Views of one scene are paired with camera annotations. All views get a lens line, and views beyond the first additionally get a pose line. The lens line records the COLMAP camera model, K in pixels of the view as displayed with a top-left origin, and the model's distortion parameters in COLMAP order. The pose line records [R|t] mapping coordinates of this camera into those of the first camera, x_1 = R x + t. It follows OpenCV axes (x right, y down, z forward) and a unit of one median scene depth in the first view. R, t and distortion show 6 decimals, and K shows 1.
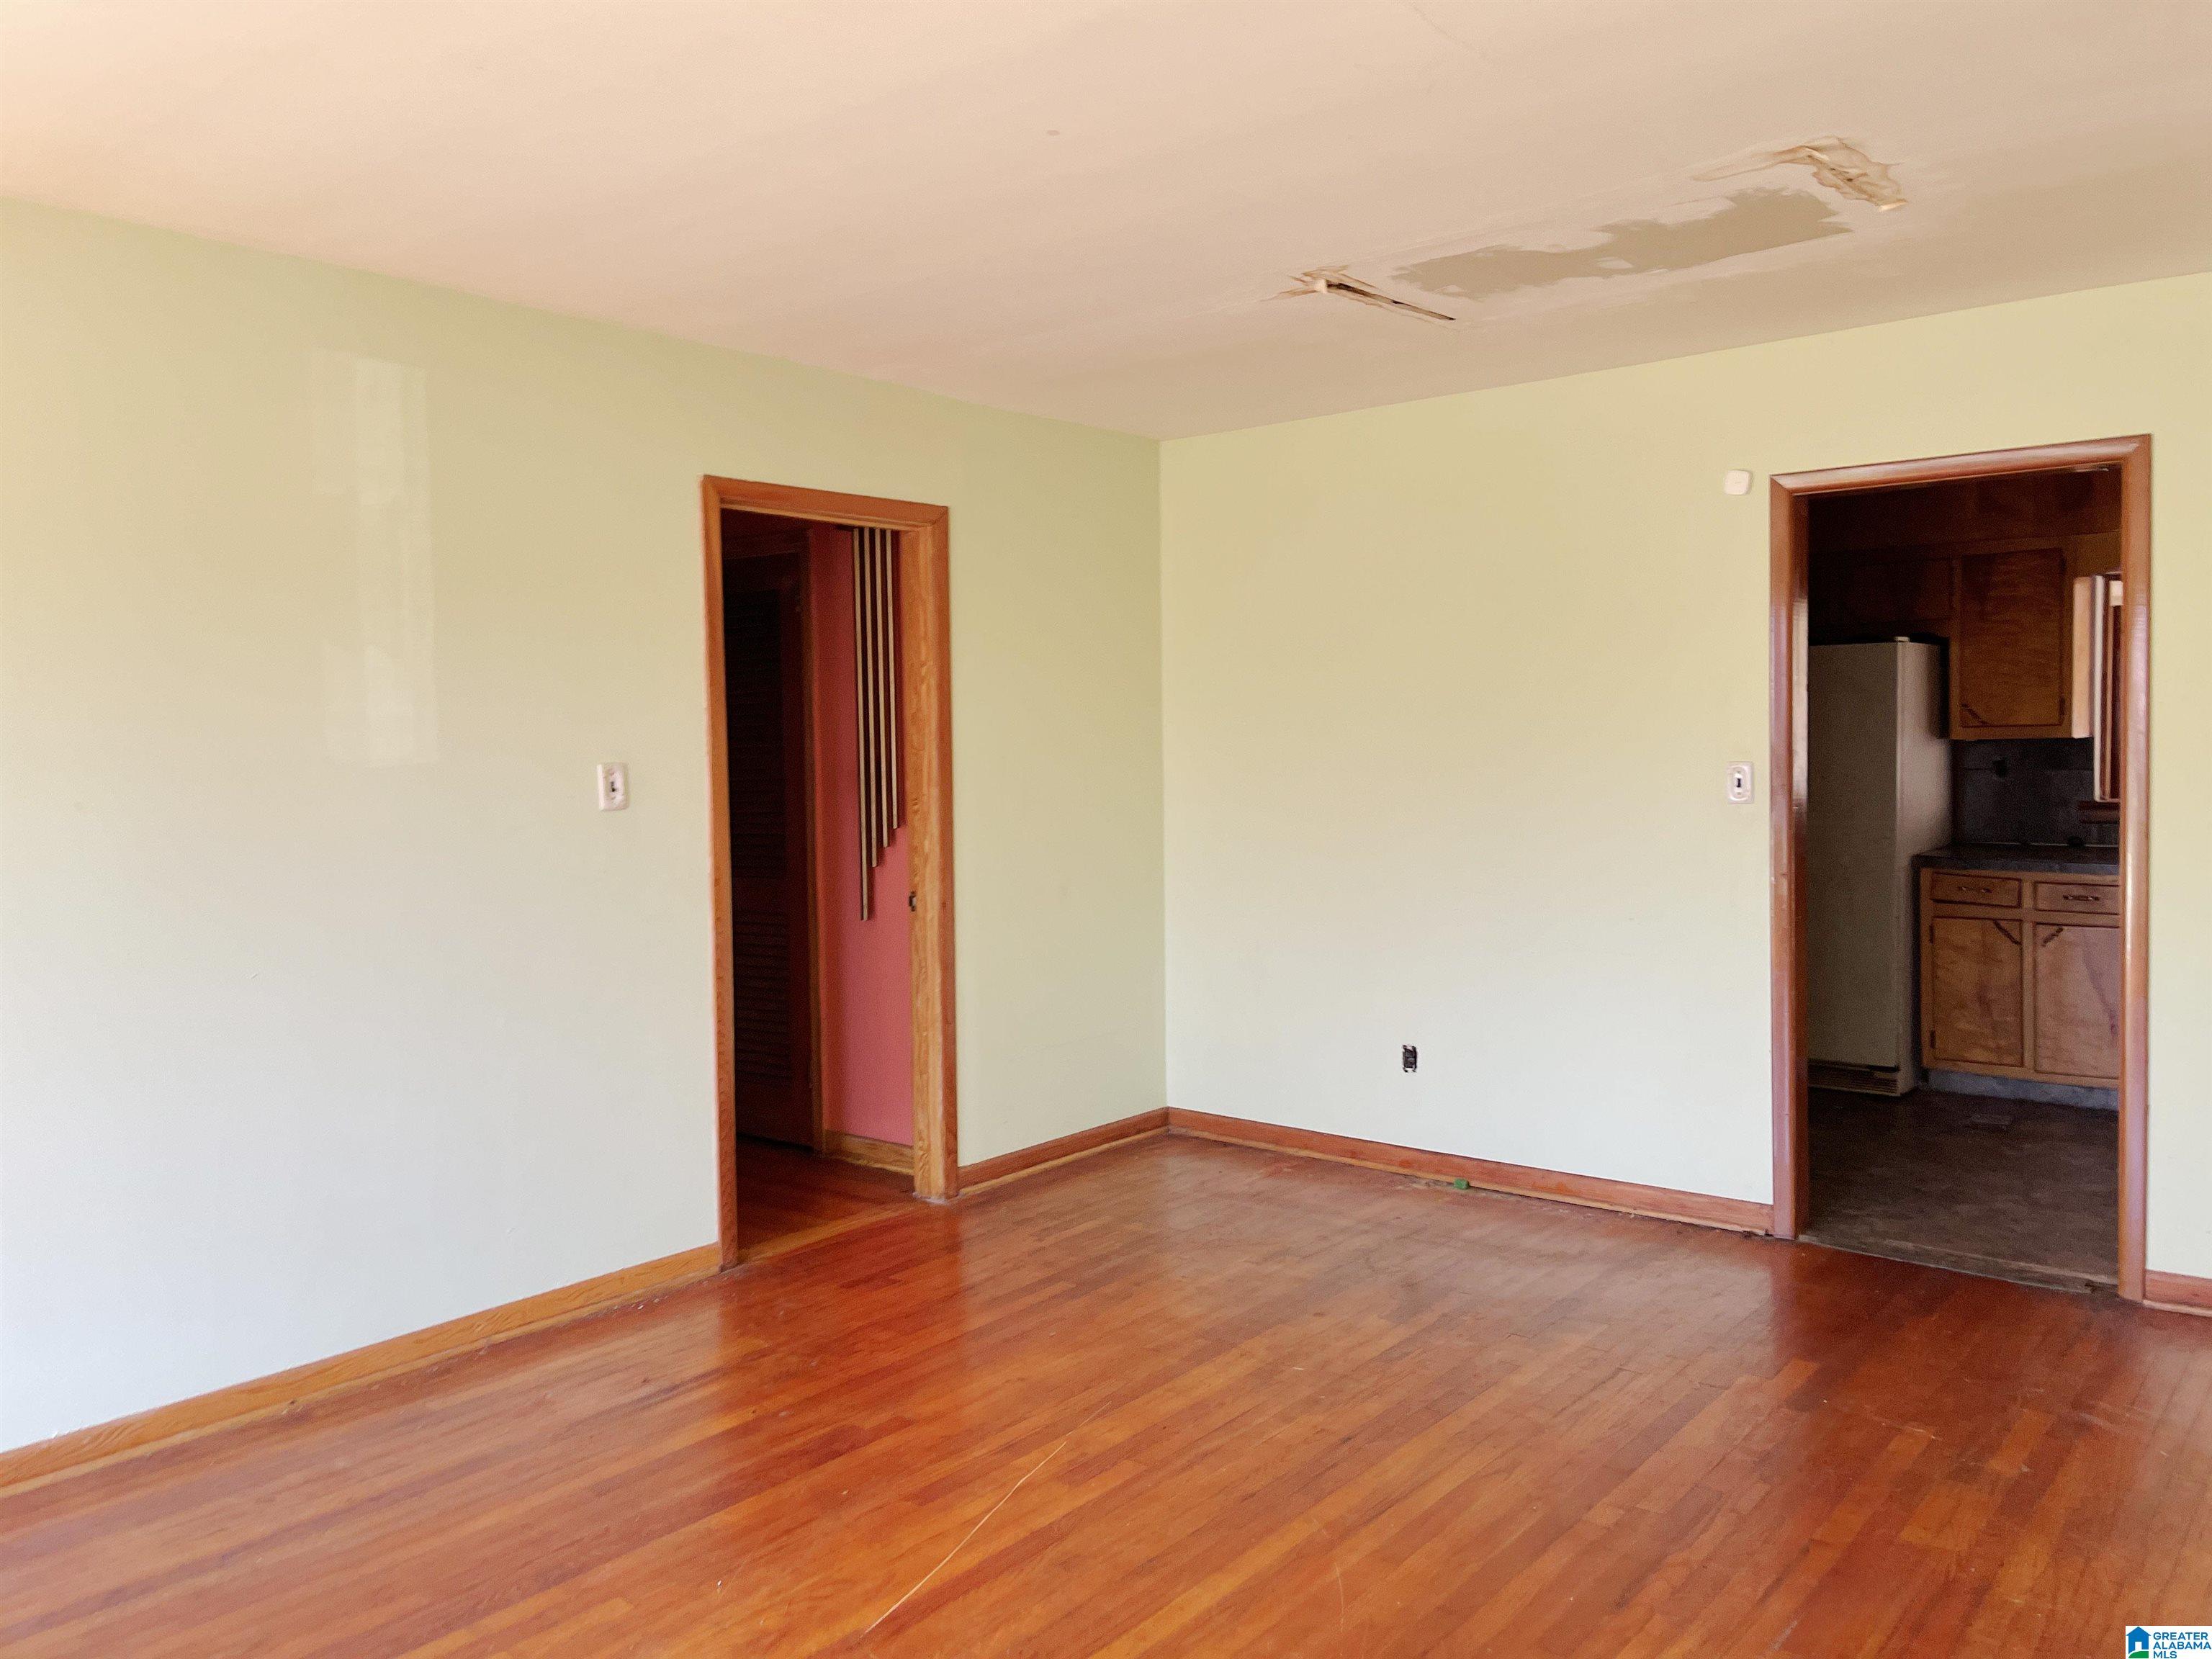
lens RADIAL K [[1653.1, 0, 1109.7], [0, 1653.1, 796.0], [0, 0, 1]] dist [0.087666, -0.108142]
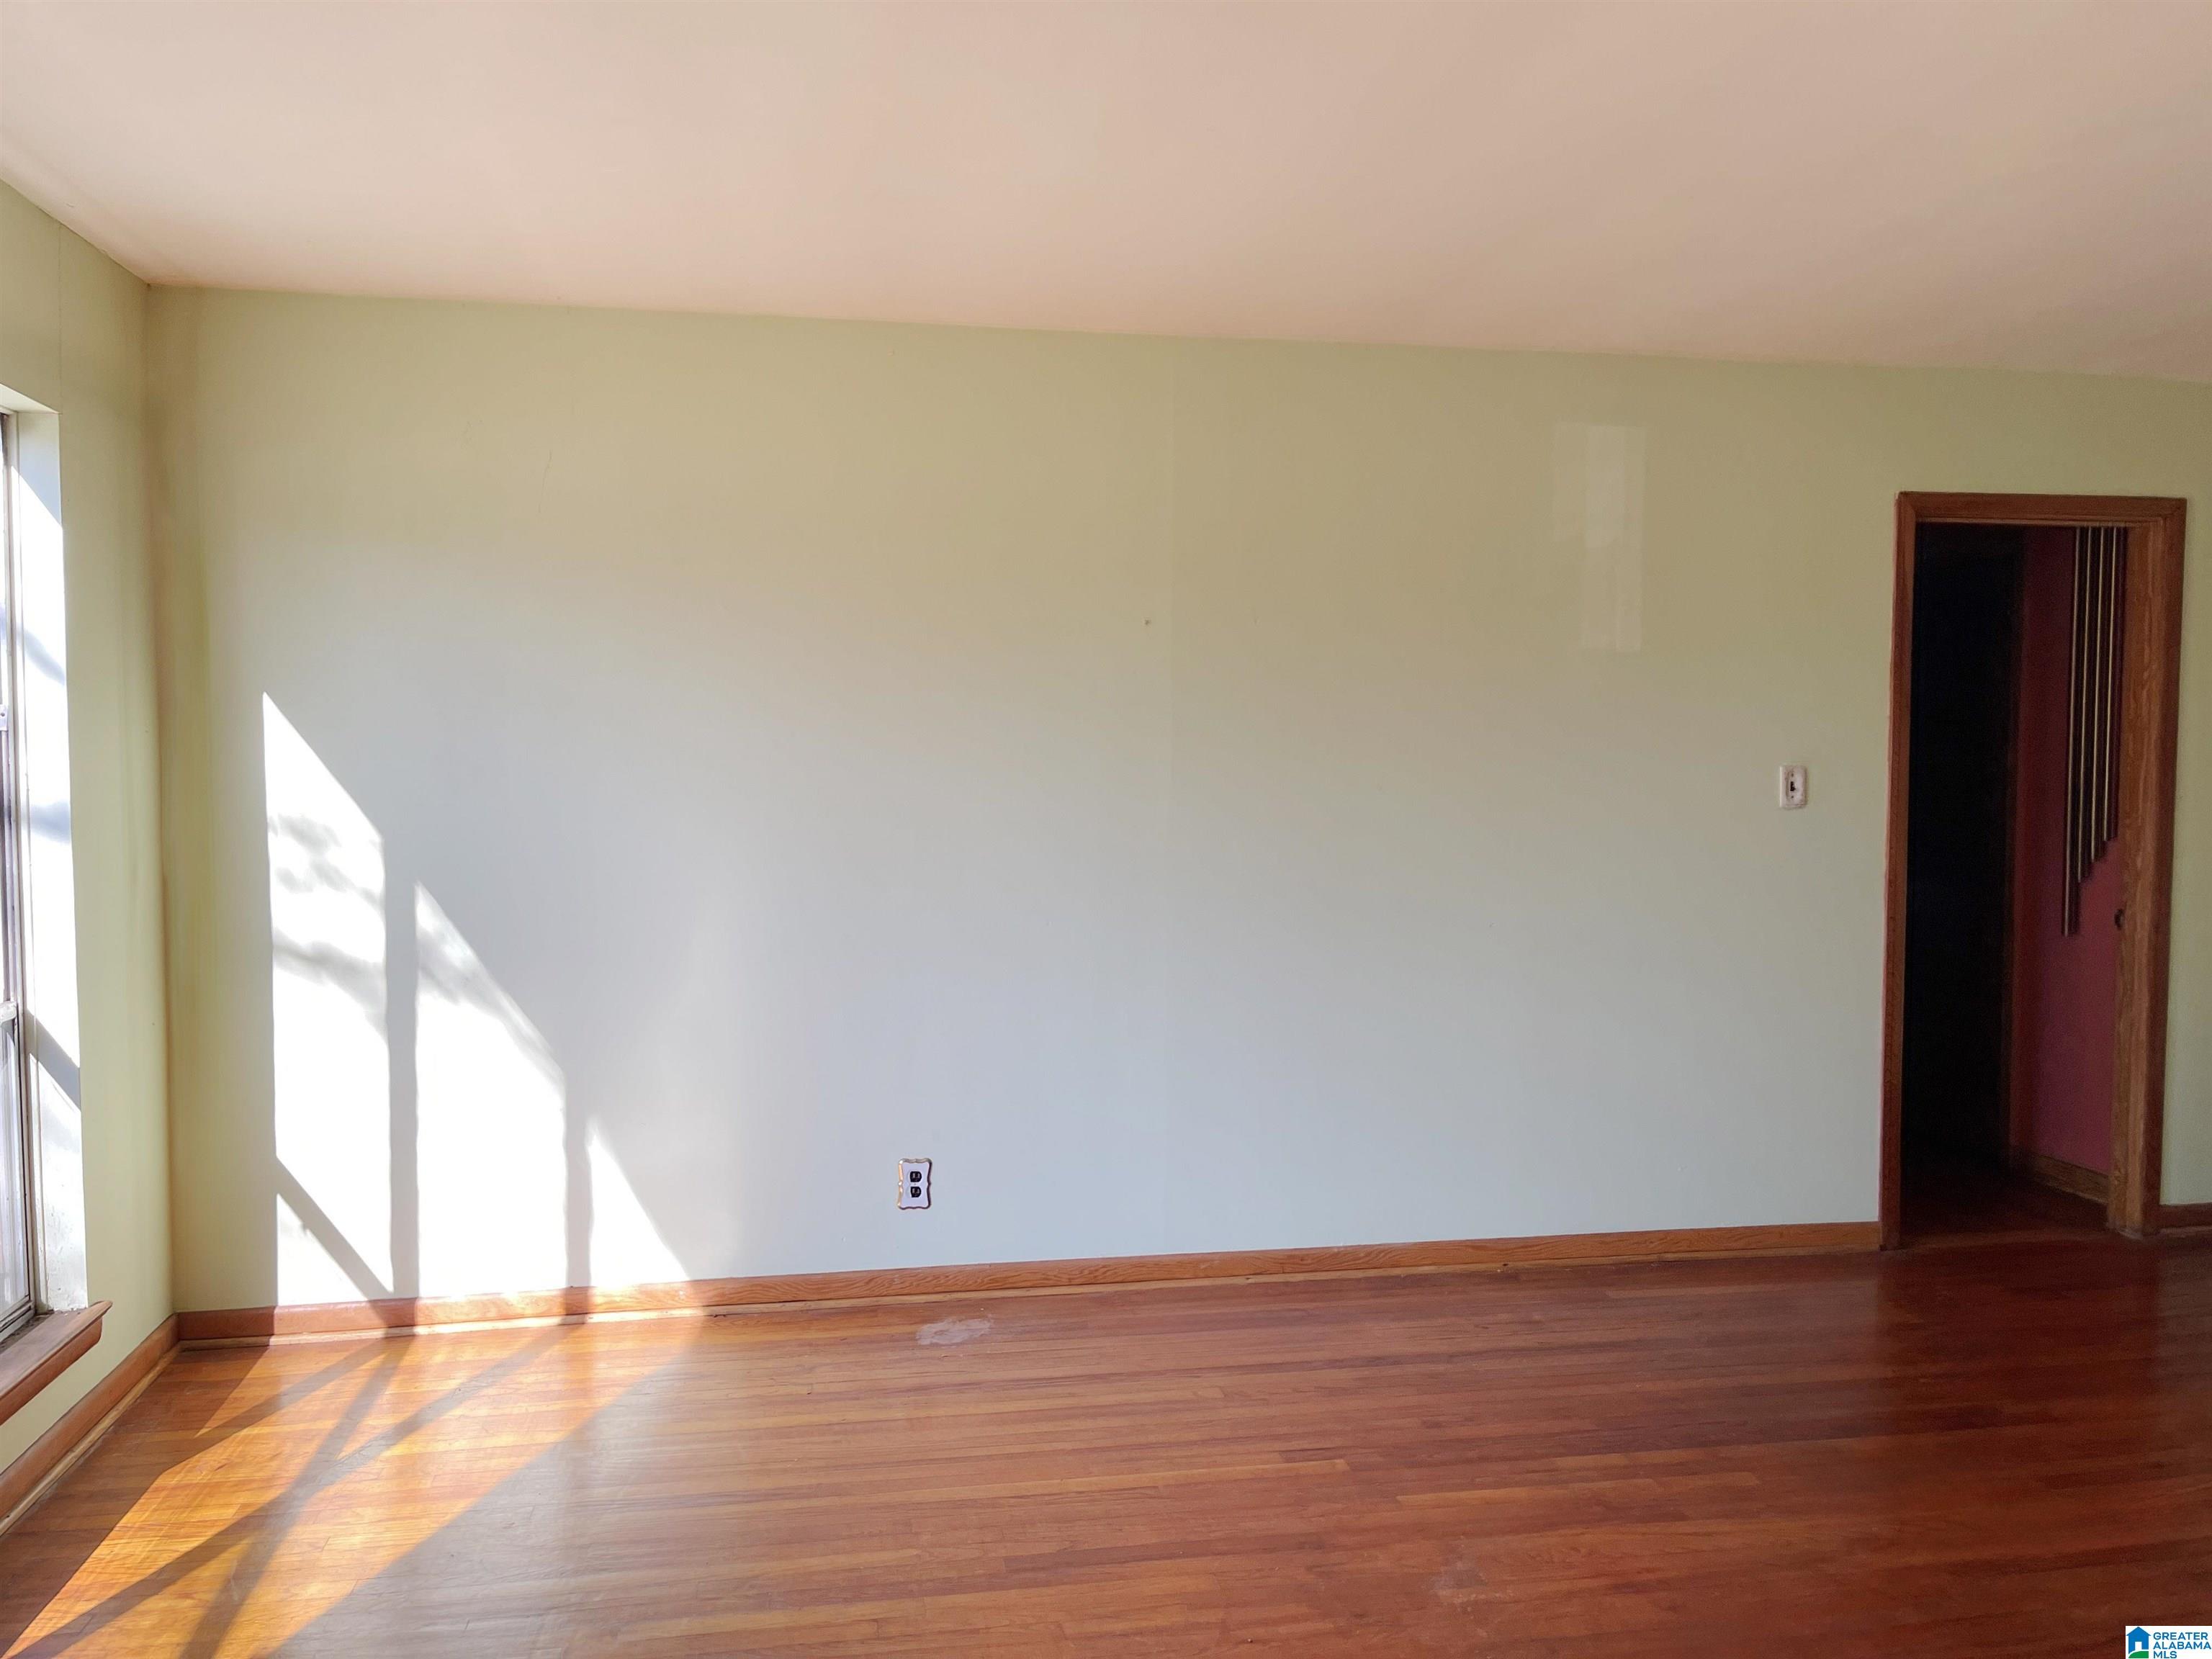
lens RADIAL K [[1653.1, 0, 1109.7], [0, 1653.1, 796.0], [0, 0, 1]] dist [0.087666, -0.108142]
pose [[0.760728, 0.039240, -0.647884, 0.071447], [-0.039642, 0.999116, 0.013967, 0.003016], [0.647860, 0.015058, 0.761611, -0.124967]]
